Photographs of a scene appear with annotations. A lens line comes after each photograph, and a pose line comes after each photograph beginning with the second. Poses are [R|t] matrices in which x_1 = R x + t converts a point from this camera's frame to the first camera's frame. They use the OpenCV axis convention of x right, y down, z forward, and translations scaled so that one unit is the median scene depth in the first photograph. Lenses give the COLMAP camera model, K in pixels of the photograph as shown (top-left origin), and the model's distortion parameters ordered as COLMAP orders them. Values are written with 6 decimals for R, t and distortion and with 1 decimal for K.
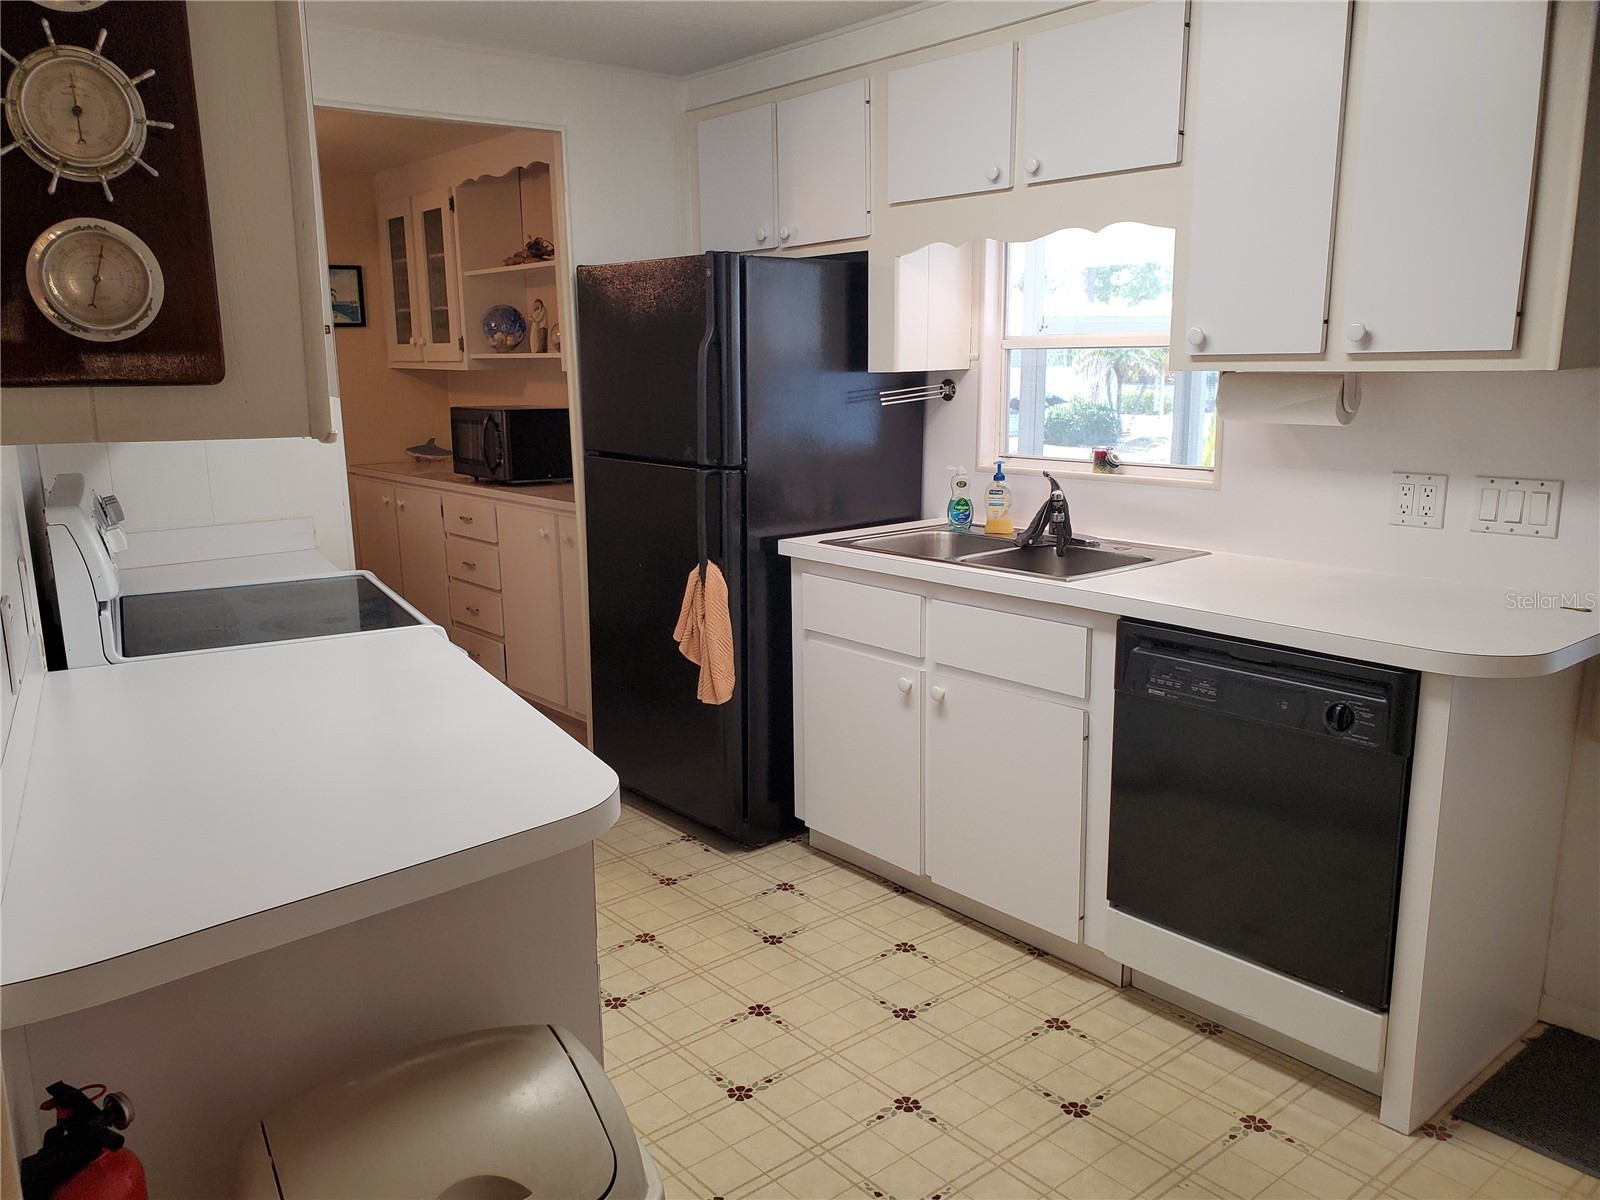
lens RADIAL K [[1228.5, 0, 800.0], [0, 1228.5, 600.0], [0, 0, 1]] dist [0.008512, 0.001835]
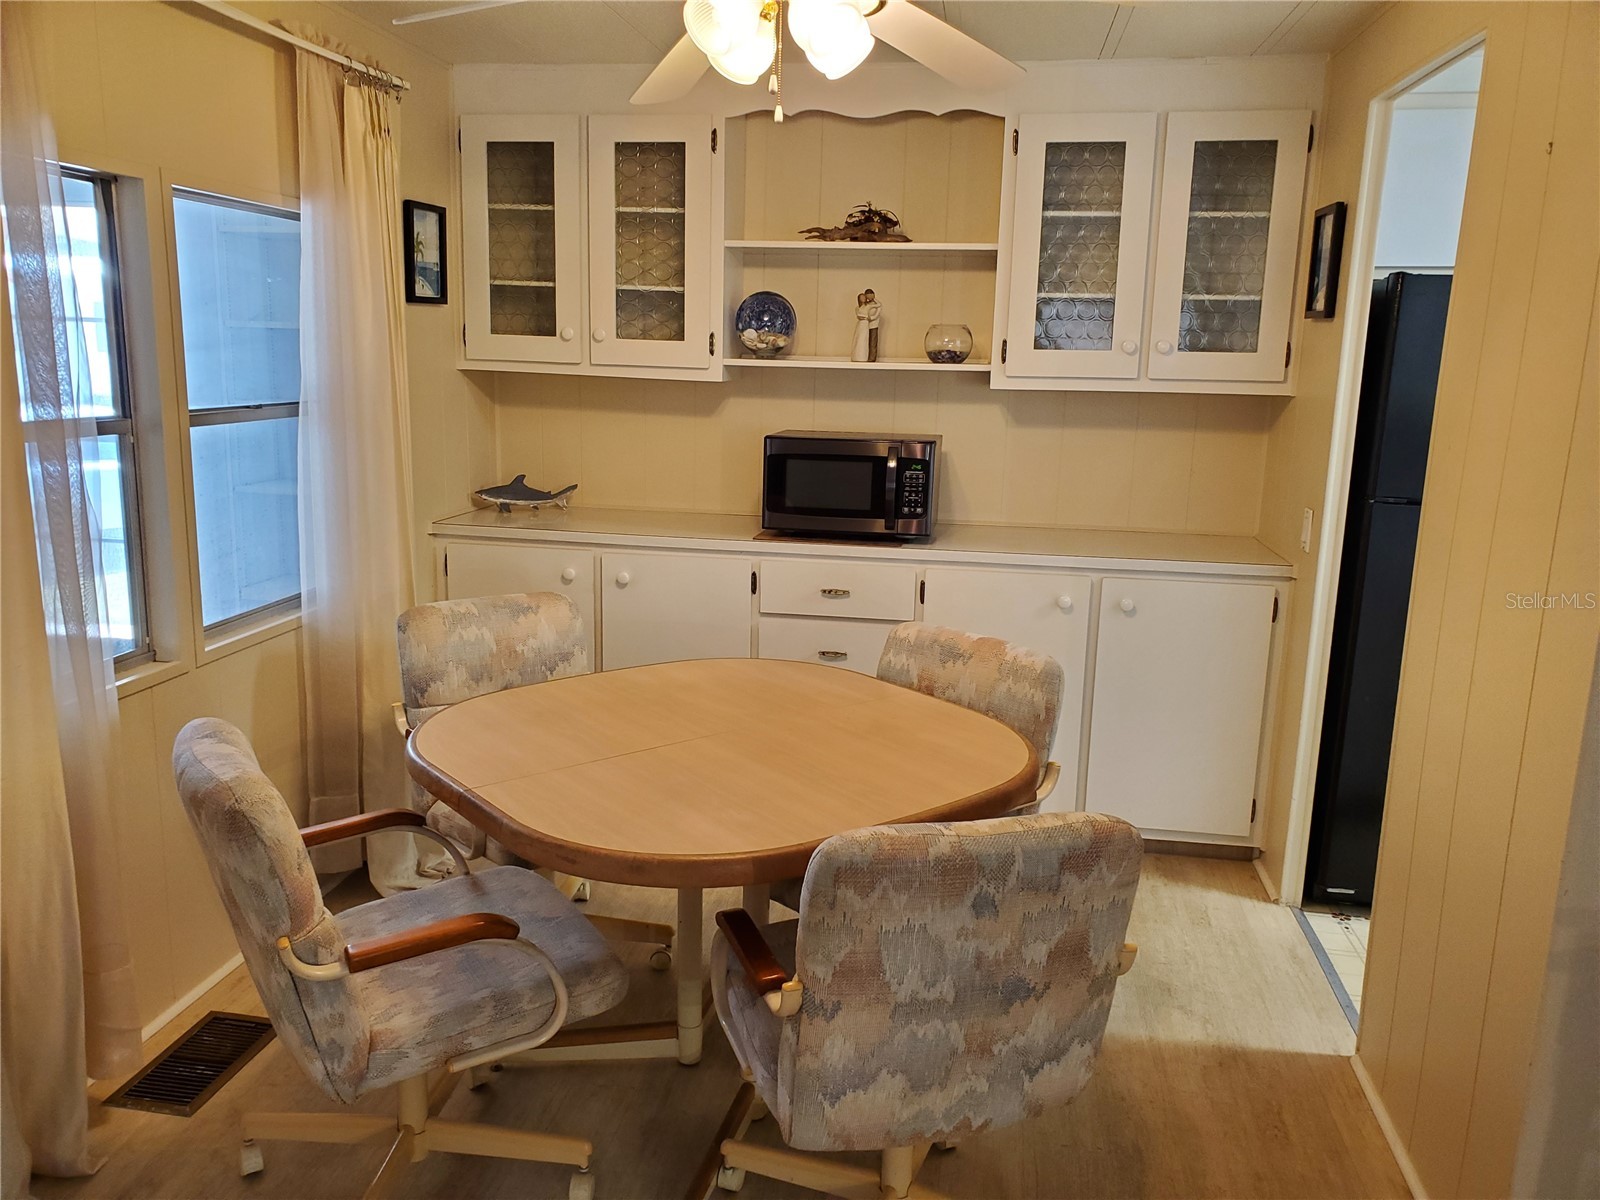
lens RADIAL K [[1228.5, 0, 800.0], [0, 1228.5, 600.0], [0, 0, 1]] dist [0.008512, 0.001835]
pose [[0.753281, -0.098770, 0.650240, -1.140531], [0.092256, 0.994753, 0.044226, -0.143522], [-0.651196, 0.026674, 0.758441, 0.710474]]
